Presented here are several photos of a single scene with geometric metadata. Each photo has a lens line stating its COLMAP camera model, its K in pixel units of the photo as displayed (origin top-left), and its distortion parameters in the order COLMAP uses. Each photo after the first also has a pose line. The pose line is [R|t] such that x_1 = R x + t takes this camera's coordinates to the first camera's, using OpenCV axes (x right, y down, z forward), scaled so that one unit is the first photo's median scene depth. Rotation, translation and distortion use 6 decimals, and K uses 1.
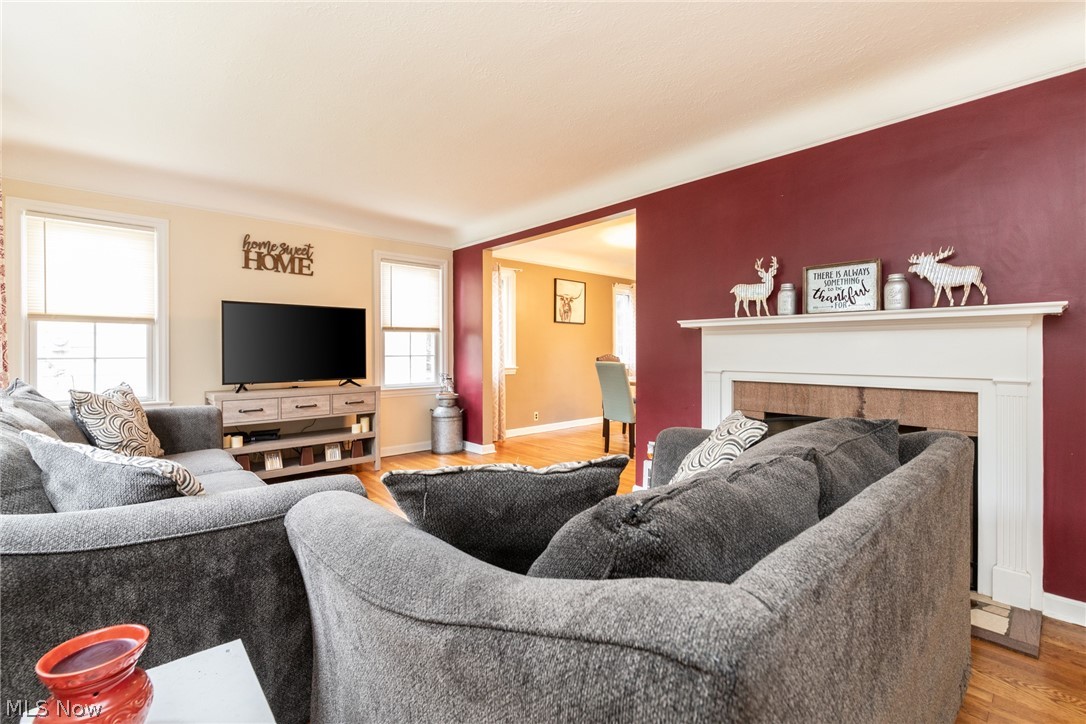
lens RADIAL K [[475.4, 0, 540.1], [0, 475.4, 349.7], [0, 0, 1]] dist [0.001733, 0.000080]
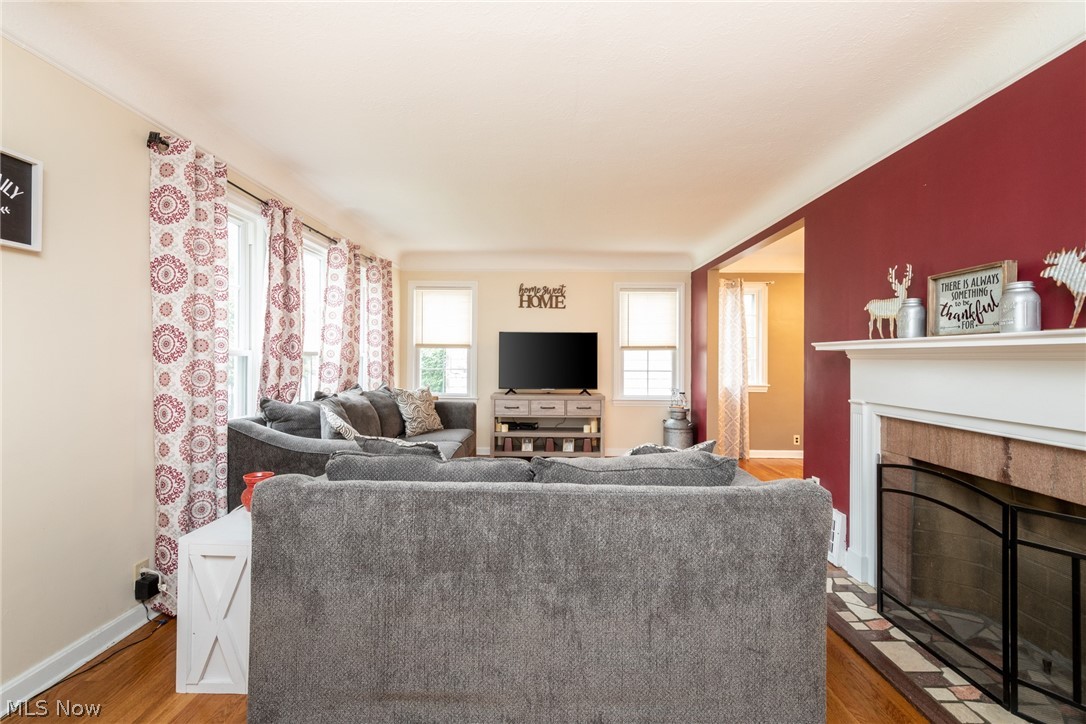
lens RADIAL K [[475.4, 0, 540.1], [0, 475.4, 349.7], [0, 0, 1]] dist [0.001733, 0.000080]
pose [[0.738492, -0.005126, -0.674243, 0.424534], [-0.008245, 0.999828, -0.016632, -0.023868], [0.674212, 0.017842, 0.738322, -0.009622]]
